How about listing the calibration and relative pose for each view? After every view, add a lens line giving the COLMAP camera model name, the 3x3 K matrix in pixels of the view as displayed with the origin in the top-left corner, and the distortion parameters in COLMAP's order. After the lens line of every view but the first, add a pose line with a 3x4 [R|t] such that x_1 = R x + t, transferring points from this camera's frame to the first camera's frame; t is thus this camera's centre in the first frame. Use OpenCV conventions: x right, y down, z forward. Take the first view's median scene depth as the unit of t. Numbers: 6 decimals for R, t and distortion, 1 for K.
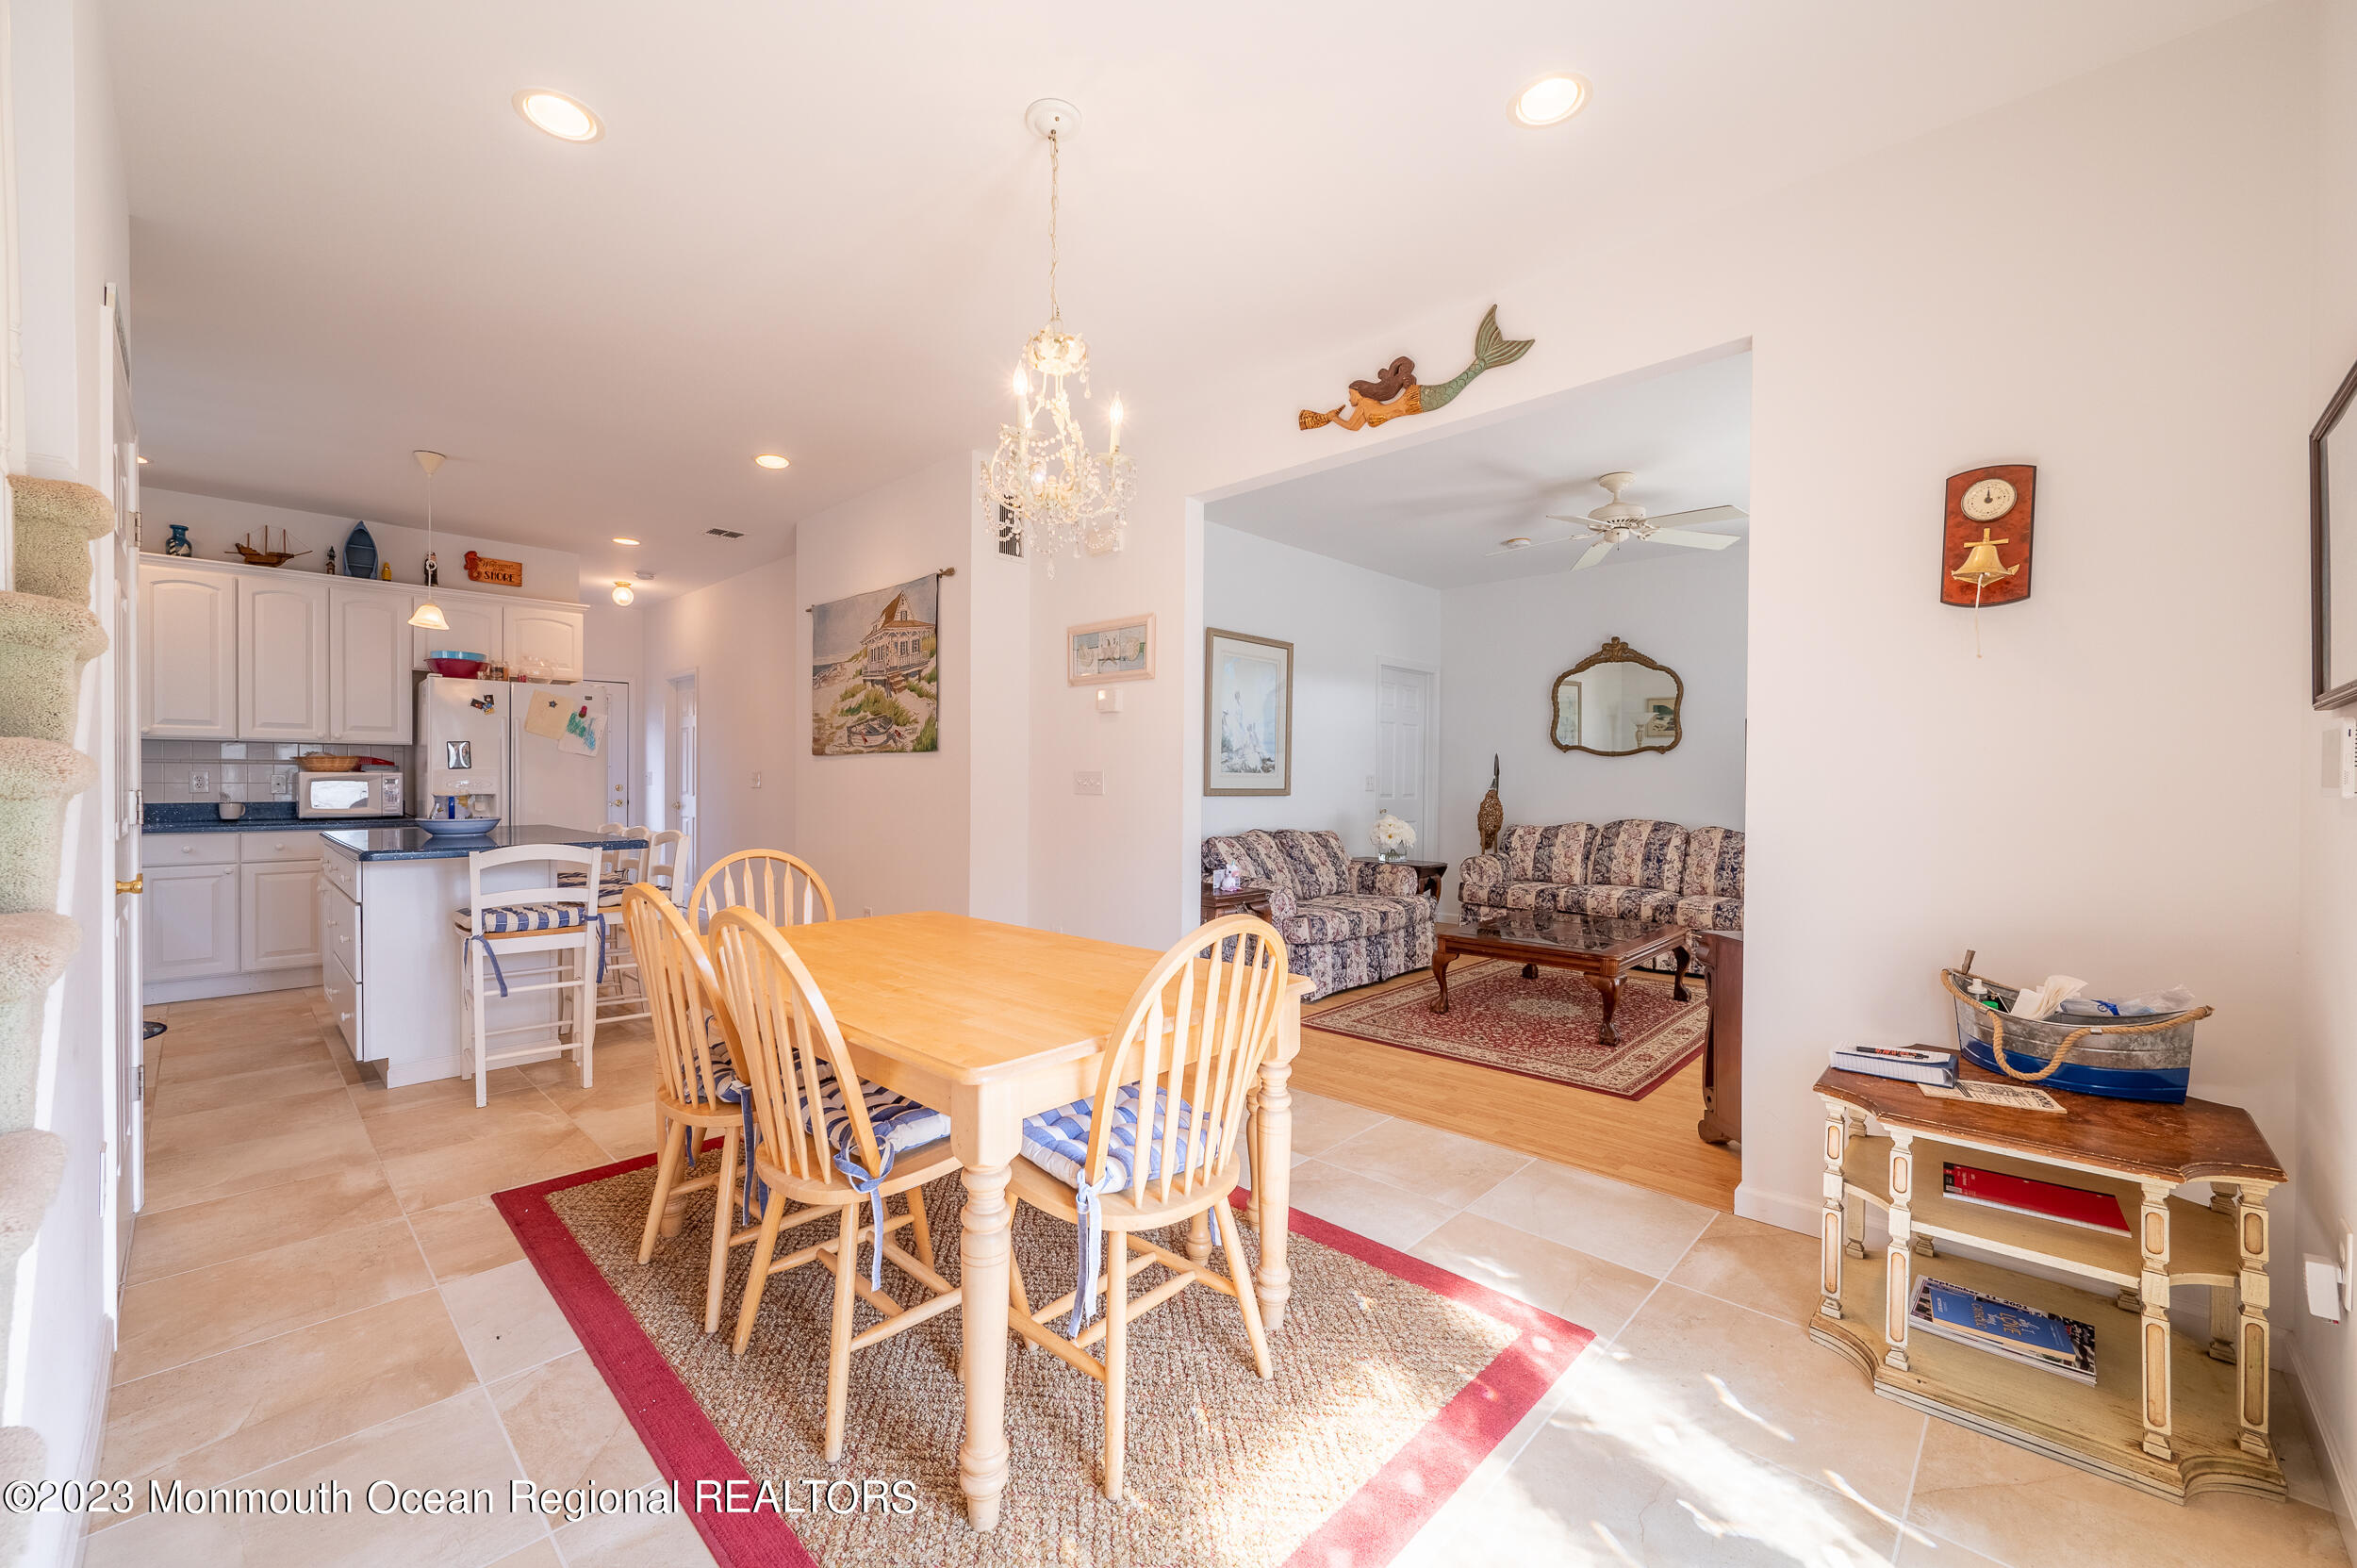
lens RADIAL K [[932.1, 0, 1200.9], [0, 932.1, 789.4], [0, 0, 1]] dist [0.001018, -0.000029]
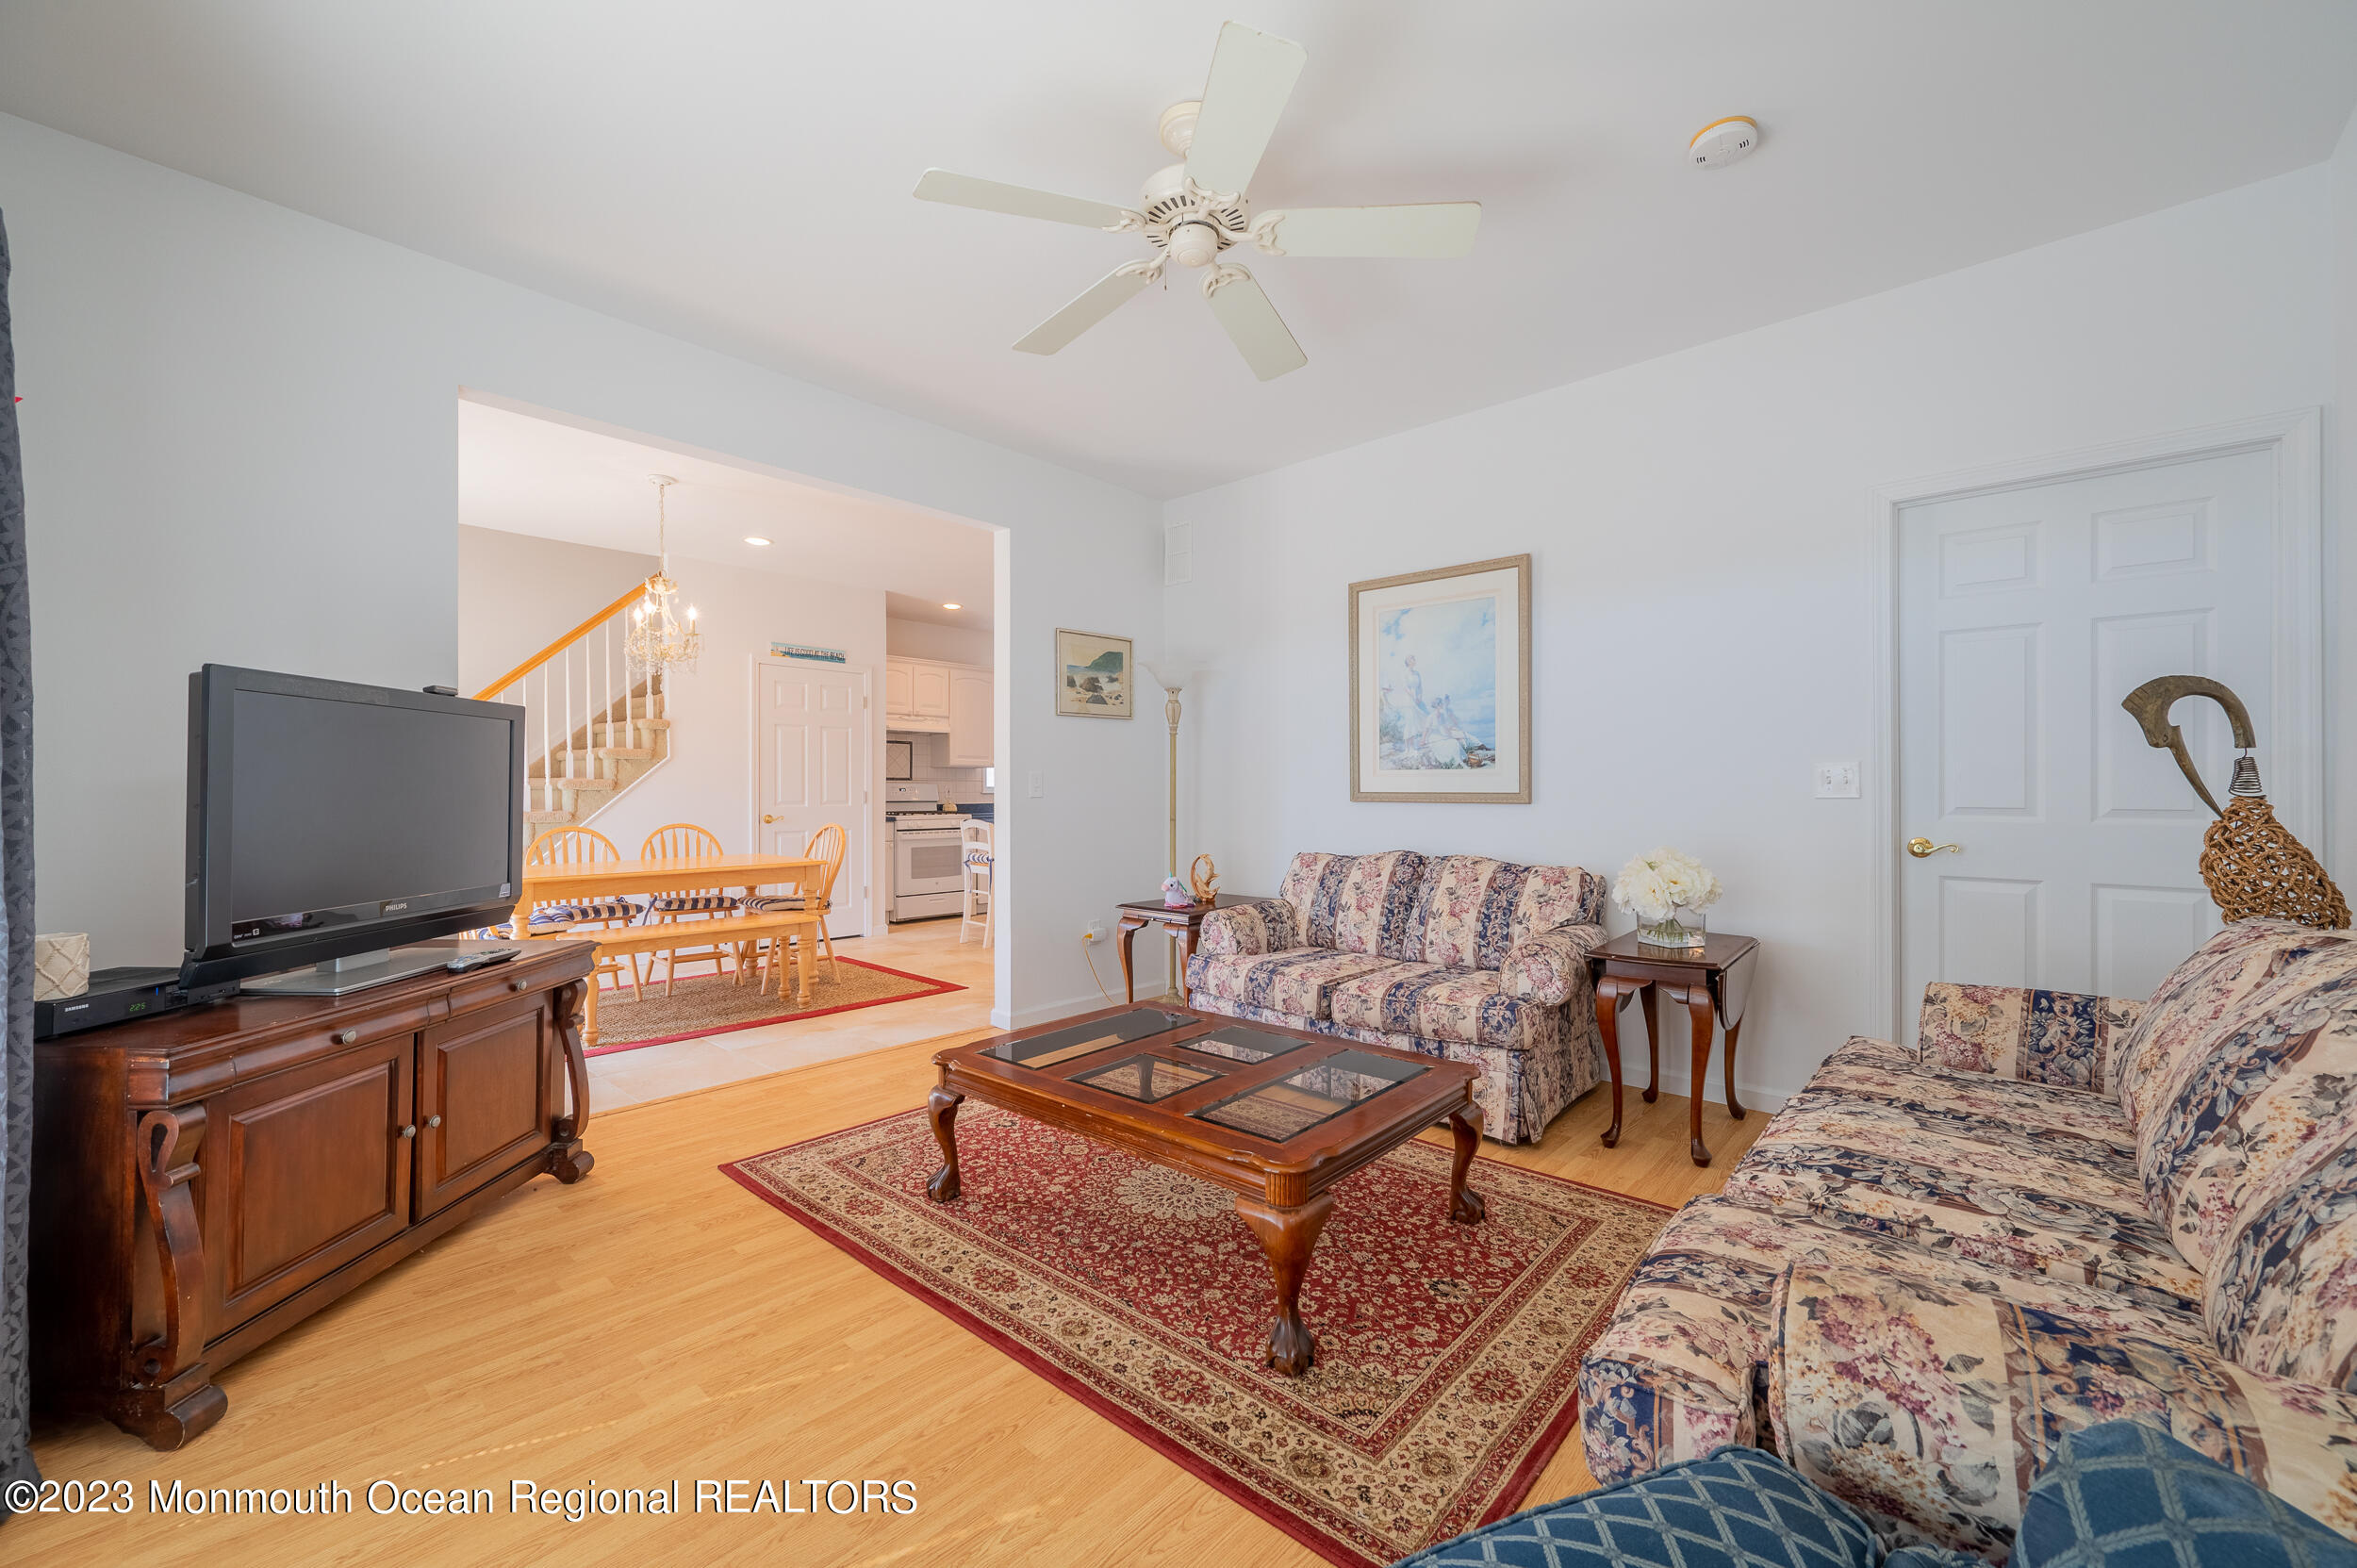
lens RADIAL K [[932.1, 0, 1173.4], [0, 932.1, 789.0], [0, 0, 1]] dist [0.001018, -0.000029]
pose [[0.001381, -0.009428, -0.999955, 0.817627], [-0.008776, 0.999917, -0.009440, 0.006395], [0.999961, 0.008788, 0.001299, 0.889968]]
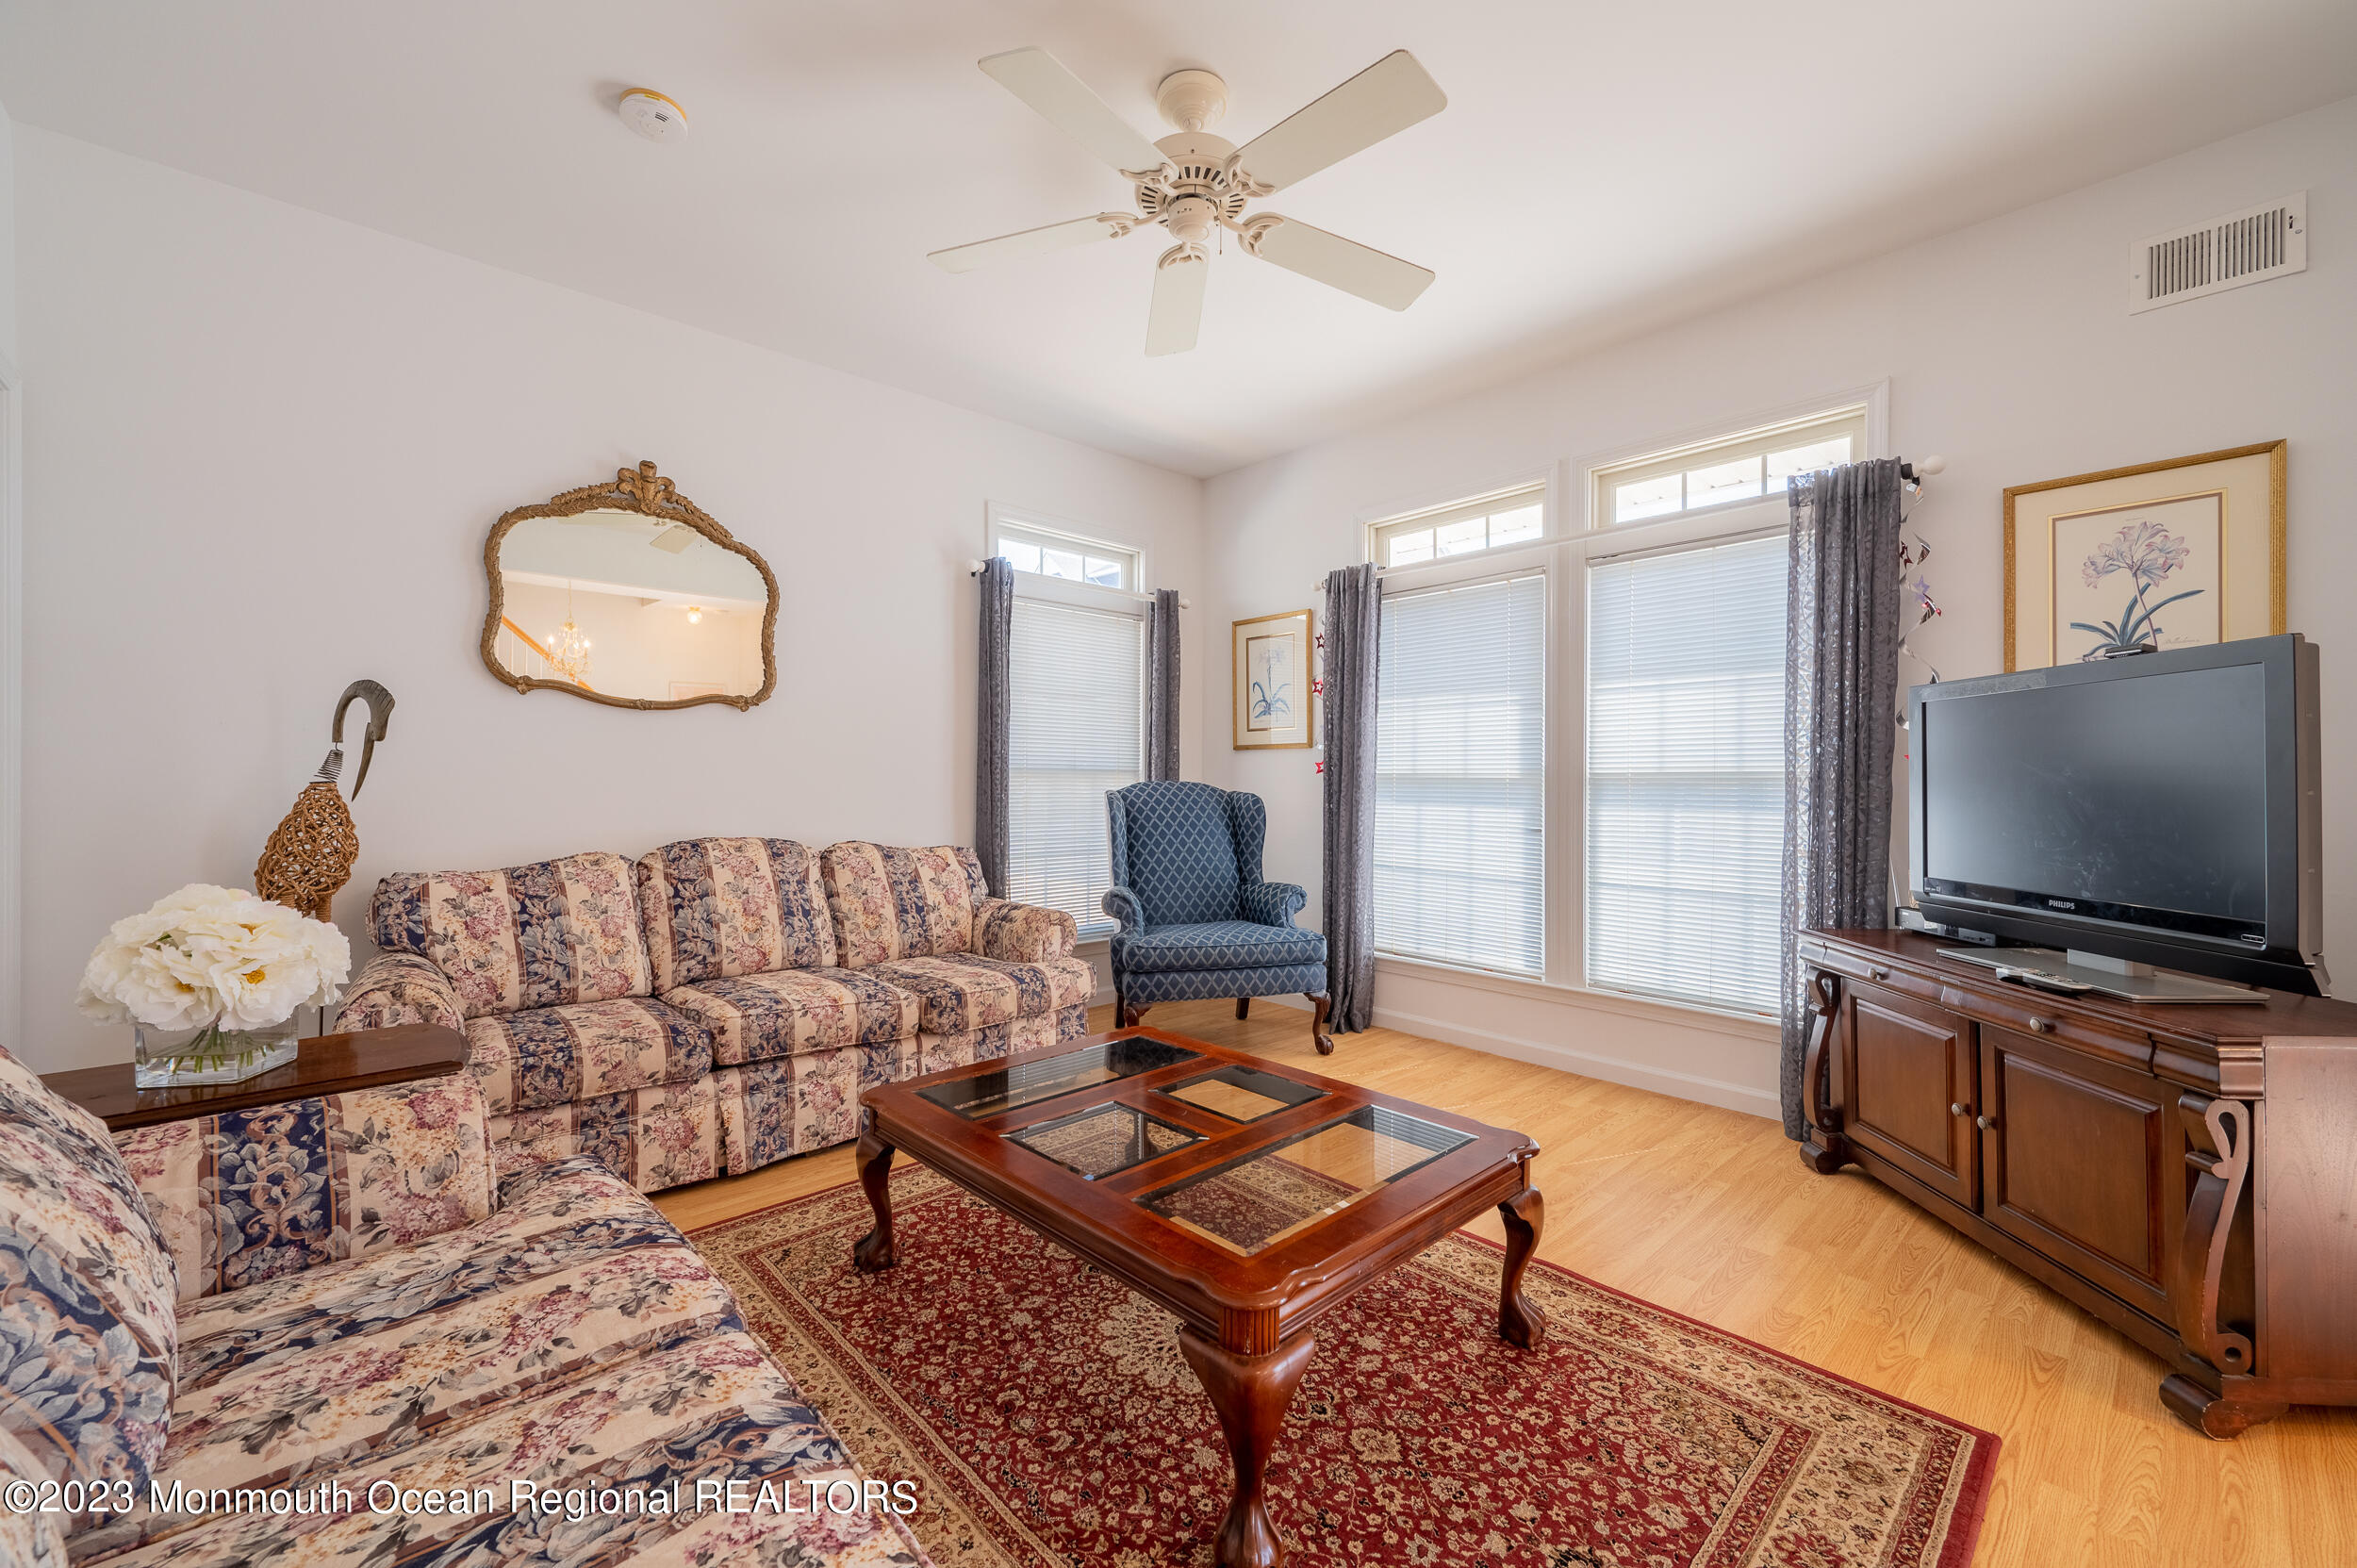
lens RADIAL K [[932.1, 0, 1170.9], [0, 932.1, 788.5], [0, 0, 1]] dist [0.001018, -0.000029]
pose [[0.087124, -0.011667, 0.996129, -0.013593], [0.007797, 0.999909, 0.011030, 0.003130], [-0.996167, 0.006805, 0.087207, 0.873136]]
